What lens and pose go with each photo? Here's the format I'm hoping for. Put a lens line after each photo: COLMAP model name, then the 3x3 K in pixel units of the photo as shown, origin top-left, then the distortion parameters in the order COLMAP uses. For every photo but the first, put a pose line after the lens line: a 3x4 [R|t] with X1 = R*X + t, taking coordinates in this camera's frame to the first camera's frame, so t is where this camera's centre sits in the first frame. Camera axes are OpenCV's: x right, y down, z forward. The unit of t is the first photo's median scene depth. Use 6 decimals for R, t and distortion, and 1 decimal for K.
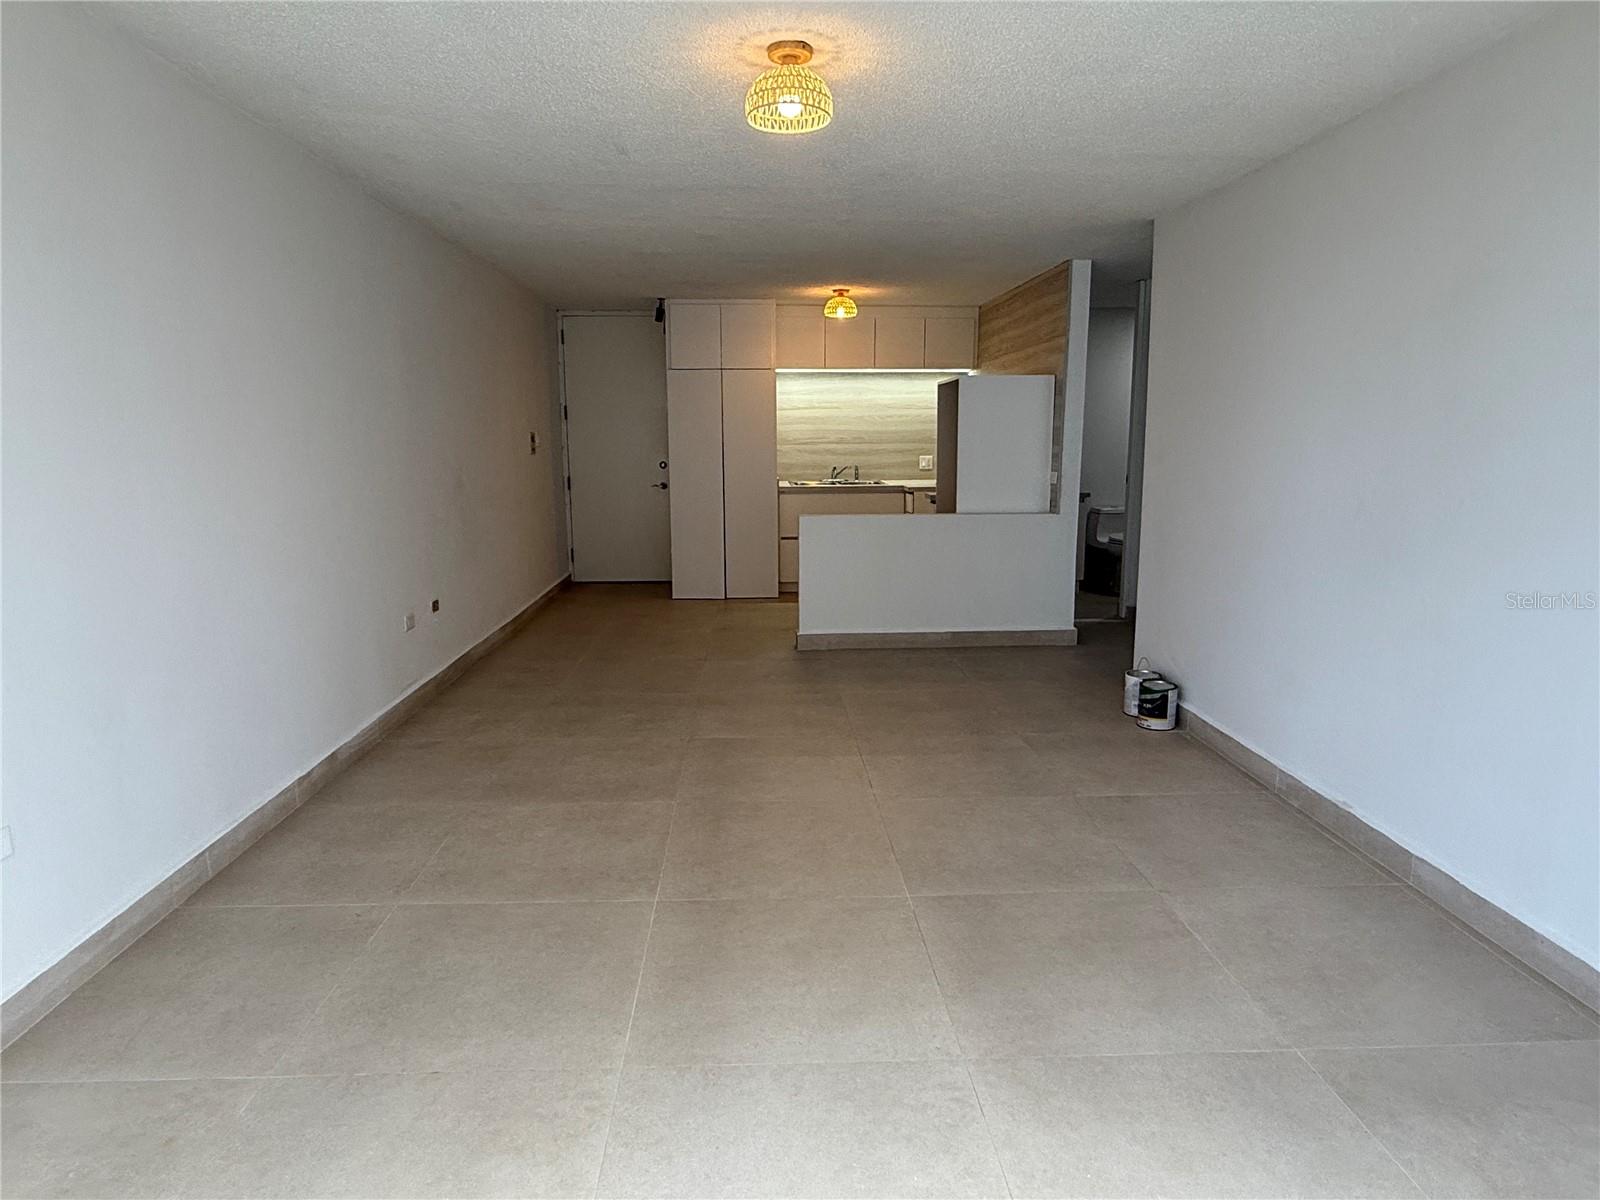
lens RADIAL K [[939.6, 0, 800.4], [0, 939.6, 596.5], [0, 0, 1]] dist [-0.000581, -0.000225]
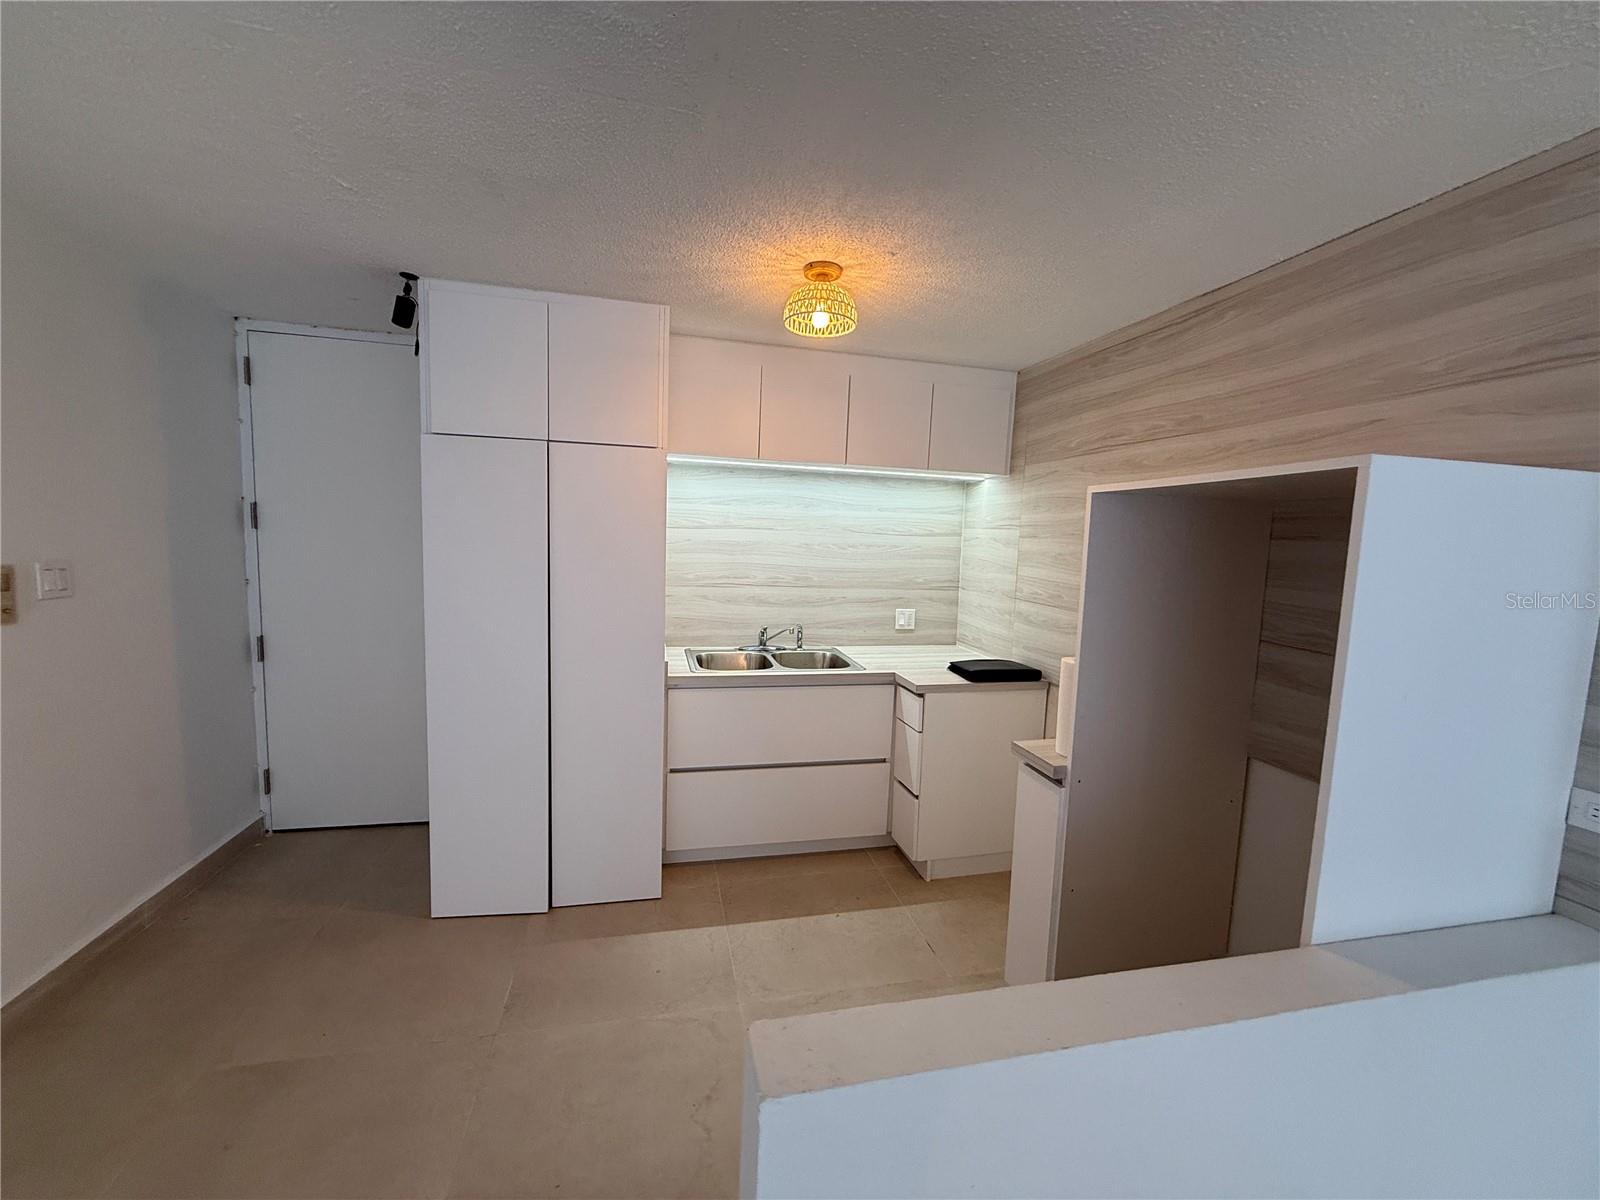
lens RADIAL K [[633.7, 0, 800.2], [0, 633.7, 602.8], [0, 0, 1]] dist [0.000855, 0.000317]
pose [[0.983393, 0.021521, 0.180207, -0.013758], [-0.010003, 0.997862, -0.064581, -0.127023], [-0.181212, 0.061705, 0.981506, 0.599814]]
